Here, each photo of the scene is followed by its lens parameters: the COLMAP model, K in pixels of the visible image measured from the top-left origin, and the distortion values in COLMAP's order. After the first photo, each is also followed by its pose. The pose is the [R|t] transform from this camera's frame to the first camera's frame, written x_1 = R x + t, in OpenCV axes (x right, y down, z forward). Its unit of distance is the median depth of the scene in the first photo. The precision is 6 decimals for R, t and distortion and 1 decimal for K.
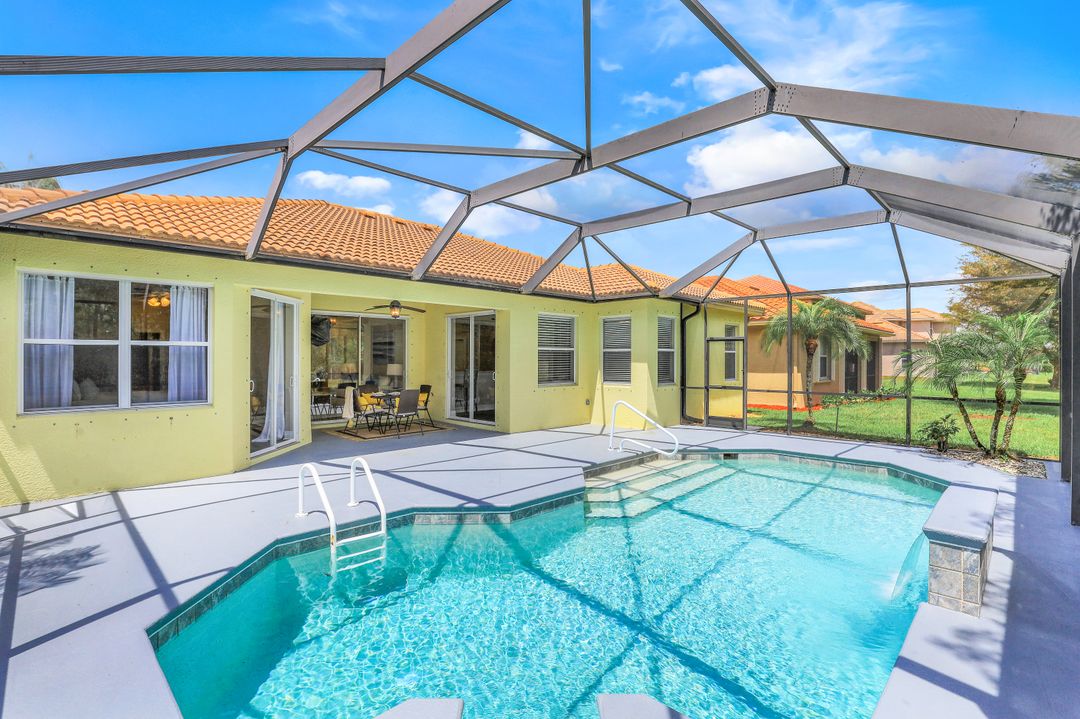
lens RADIAL K [[496.7, 0, 545.8], [0, 496.7, 358.1], [0, 0, 1]] dist [-0.010235, -0.000106]
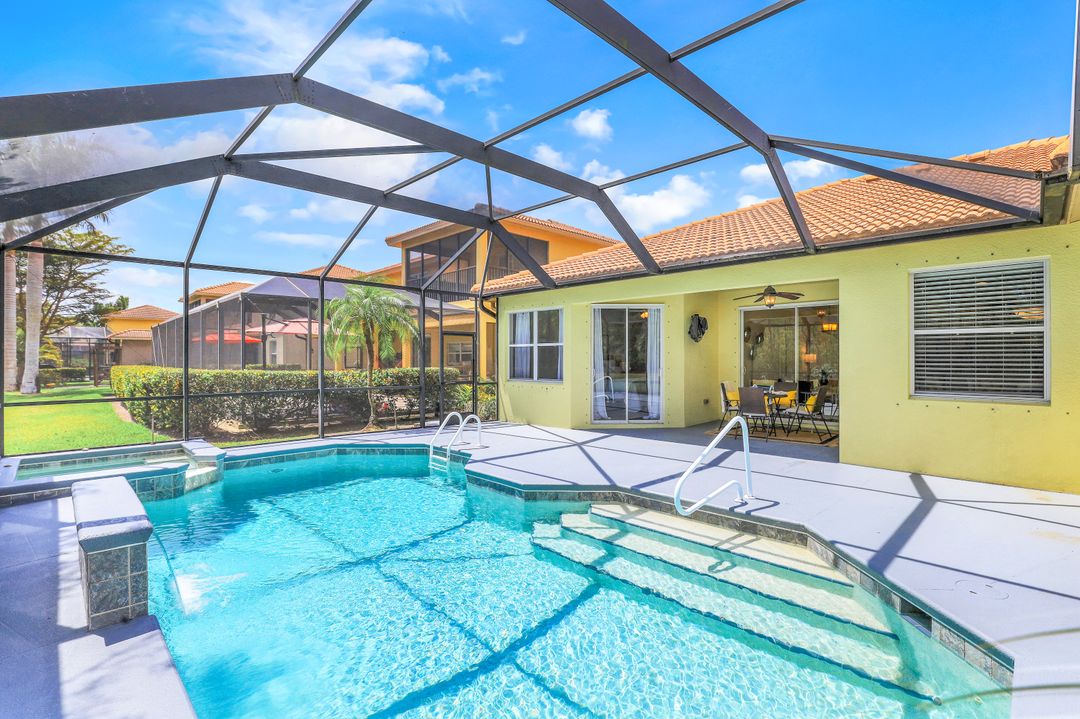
lens RADIAL K [[496.7, 0, 545.7], [0, 496.7, 357.2], [0, 0, 1]] dist [-0.010235, -0.000106]
pose [[-0.008746, 0.004845, -0.999950, 1.033817], [0.006749, 0.999966, 0.004786, 0.006672], [0.999939, -0.006706, -0.008778, 1.071507]]
